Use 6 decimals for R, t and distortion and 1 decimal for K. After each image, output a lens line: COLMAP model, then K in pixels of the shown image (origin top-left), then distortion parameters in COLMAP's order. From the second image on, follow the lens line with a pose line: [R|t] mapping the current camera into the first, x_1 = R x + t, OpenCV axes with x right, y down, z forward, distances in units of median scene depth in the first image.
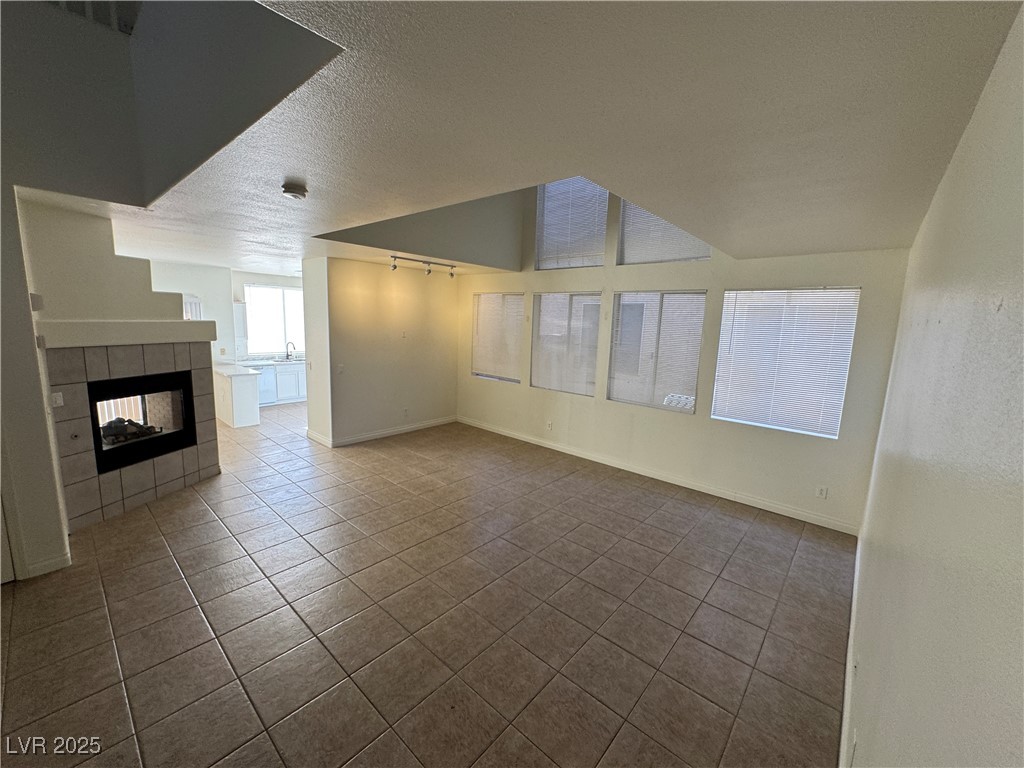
lens RADIAL K [[411.5, 0, 512.0], [0, 411.5, 384.0], [0, 0, 1]] dist [-0.000548, 0.000017]
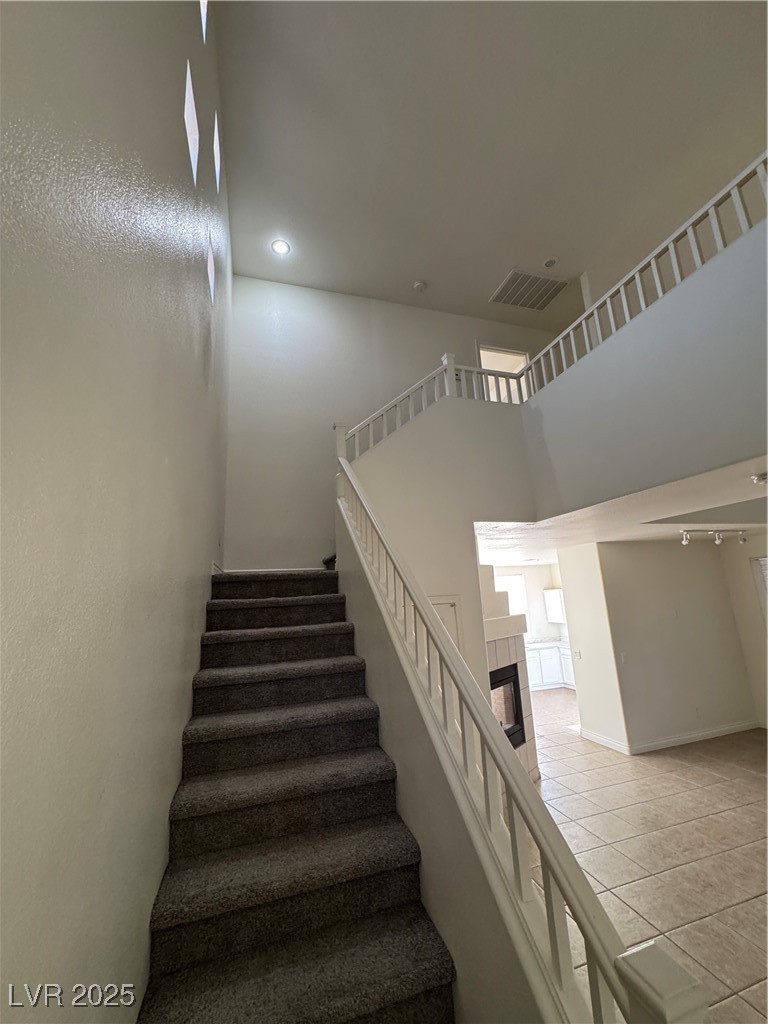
lens RADIAL K [[411.5, 0, 384.0], [0, 411.5, 512.0], [0, 0, 1]] dist [-0.000548, 0.000017]
pose [[0.849990, -0.189490, -0.491539, -0.381523], [0.002804, 0.934682, -0.355474, -0.017060], [0.526791, 0.300772, 0.795002, -0.115011]]
